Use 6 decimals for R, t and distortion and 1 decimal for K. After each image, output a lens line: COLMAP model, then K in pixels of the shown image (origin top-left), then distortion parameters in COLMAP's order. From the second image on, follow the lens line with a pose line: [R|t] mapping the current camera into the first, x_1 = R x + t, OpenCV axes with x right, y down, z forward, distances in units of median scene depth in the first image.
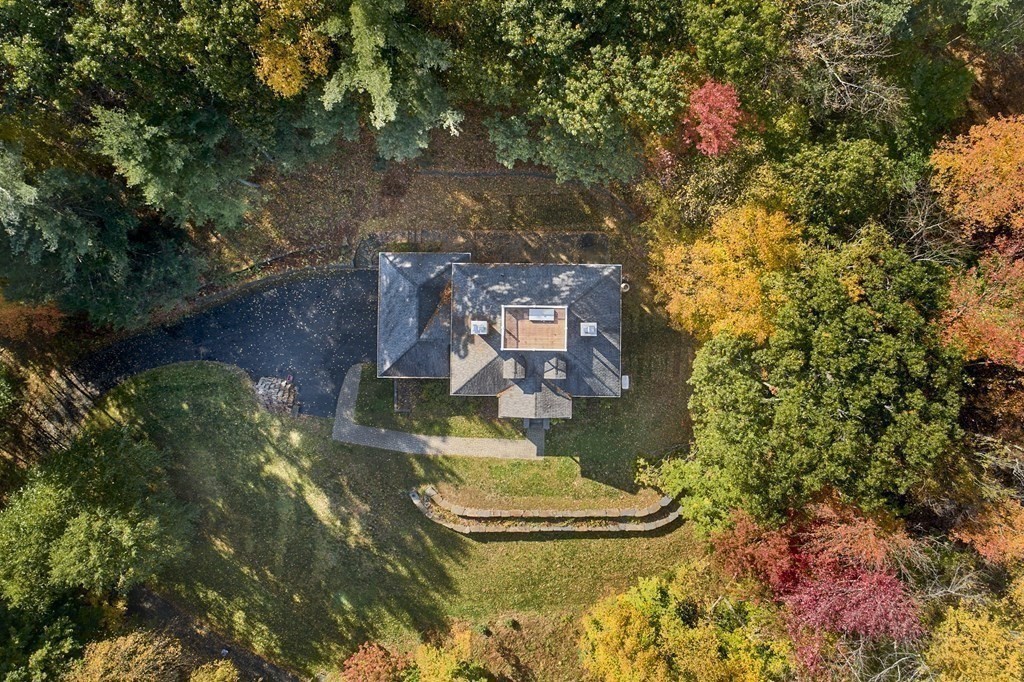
lens RADIAL K [[679.6, 0, 535.3], [0, 679.6, 355.5], [0, 0, 1]] dist [0.002777, 0.001253]
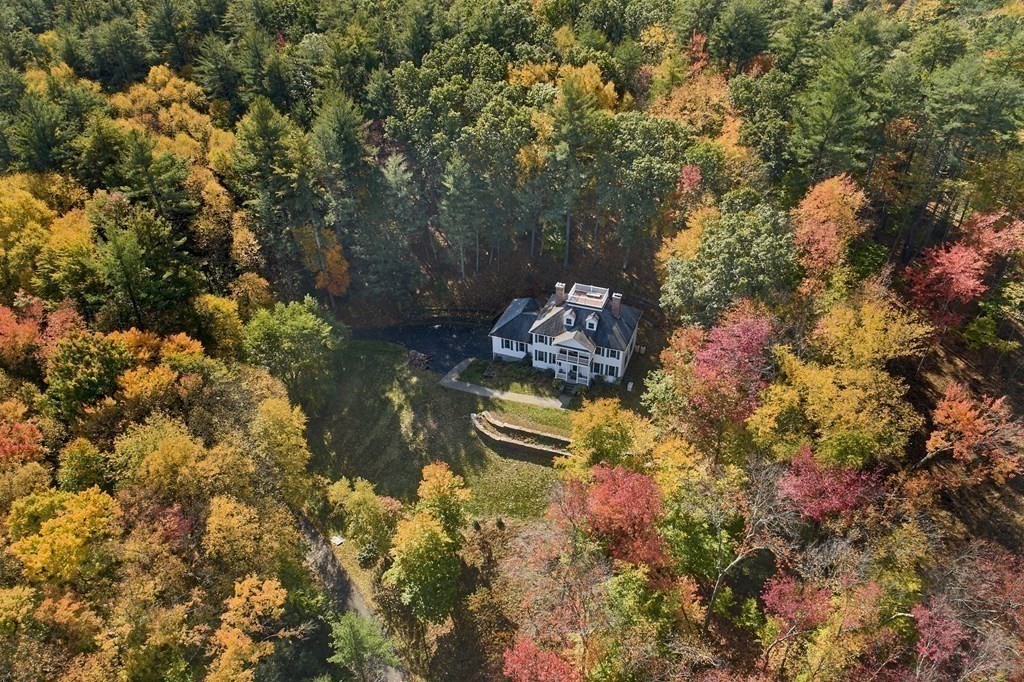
lens RADIAL K [[705.8, 0, 515.2], [0, 705.8, 356.5], [0, 0, 1]] dist [0.007830, -0.003360]
pose [[0.939404, 0.218406, -0.264232, 0.289090], [-0.342399, 0.559979, -0.754445, 1.276639], [-0.016811, 0.799201, 0.600828, -0.028192]]
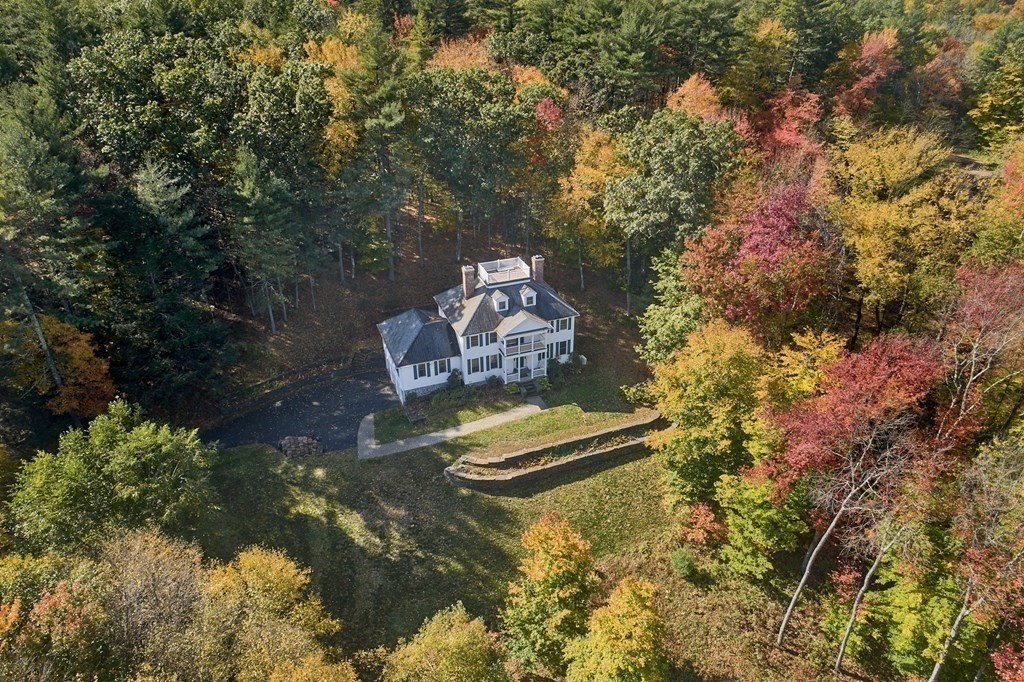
lens RADIAL K [[688.8, 0, 512.0], [0, 688.8, 341.0], [0, 0, 1]] dist [0.003863, 0.001868]
pose [[0.931735, -0.159306, 0.326330, -0.402722], [0.362957, 0.436963, -0.822998, 1.023412], [-0.011486, 0.885260, 0.464955, 0.346651]]
